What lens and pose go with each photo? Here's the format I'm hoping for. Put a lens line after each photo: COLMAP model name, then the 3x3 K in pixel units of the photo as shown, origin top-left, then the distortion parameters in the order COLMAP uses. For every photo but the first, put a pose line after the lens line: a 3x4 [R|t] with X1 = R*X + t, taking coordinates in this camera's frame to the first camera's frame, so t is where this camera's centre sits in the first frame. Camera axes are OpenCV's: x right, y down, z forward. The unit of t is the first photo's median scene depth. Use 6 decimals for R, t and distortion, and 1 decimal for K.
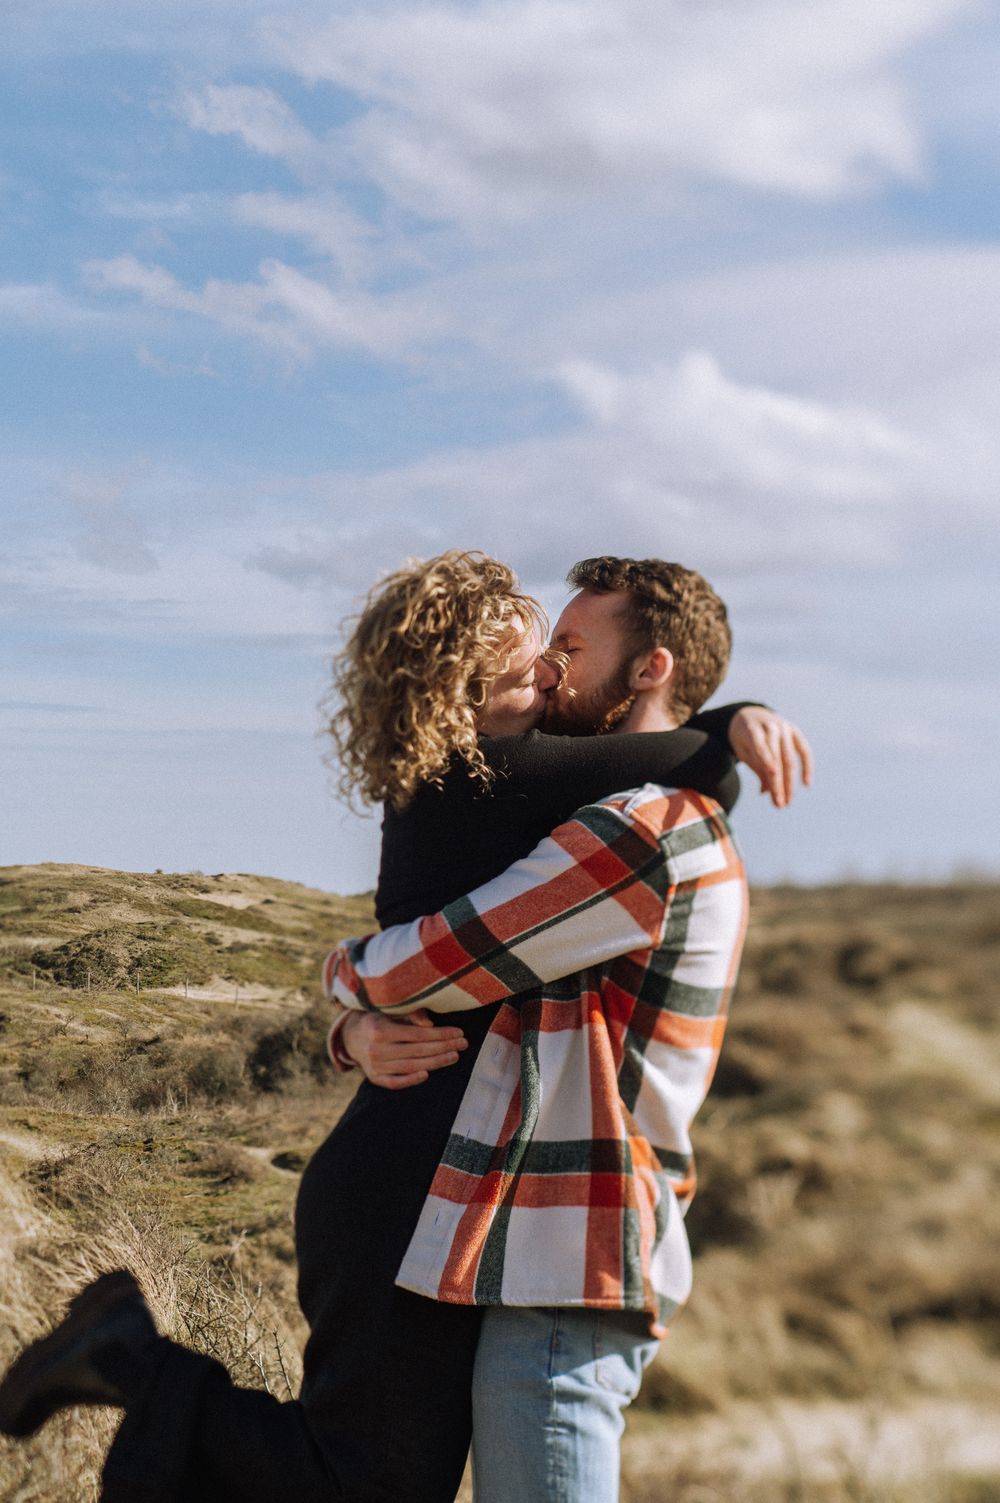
lens RADIAL K [[3335.4, 0, 500.0], [0, 3335.4, 751.5], [0, 0, 1]] dist [-0.025462, -0.135444]
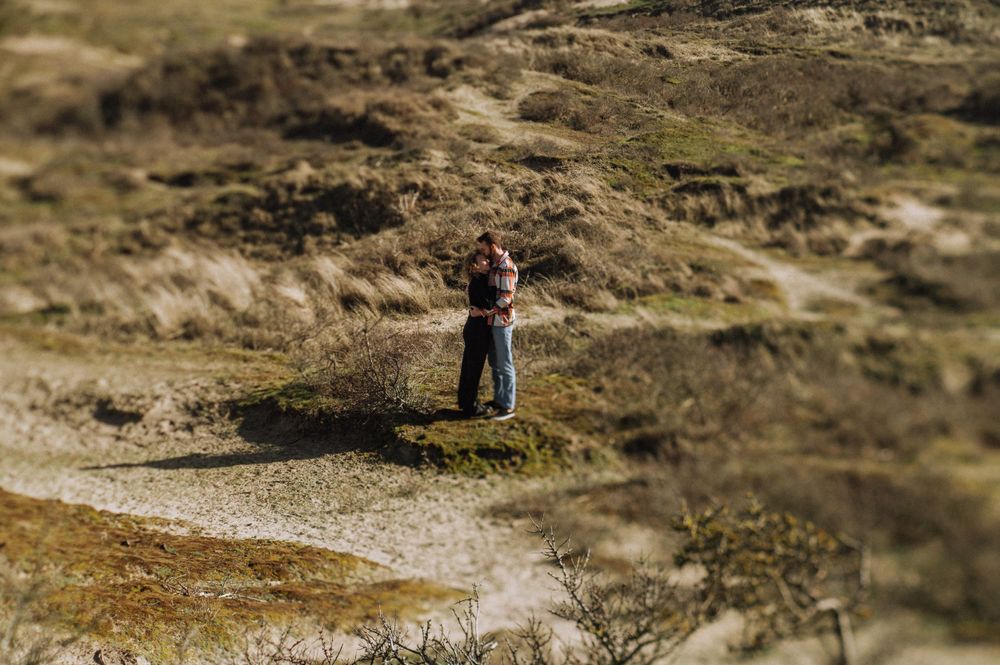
lens RADIAL K [[2133.4, 0, 500.0], [0, 2133.4, 332.5], [0, 0, 1]] dist [0.053226, 0.104648]
pose [[0.989031, -0.017487, 0.146673, -0.018212], [-0.014556, 0.976596, 0.214588, -0.023429], [-0.146992, -0.214370, 0.965629, -0.102621]]
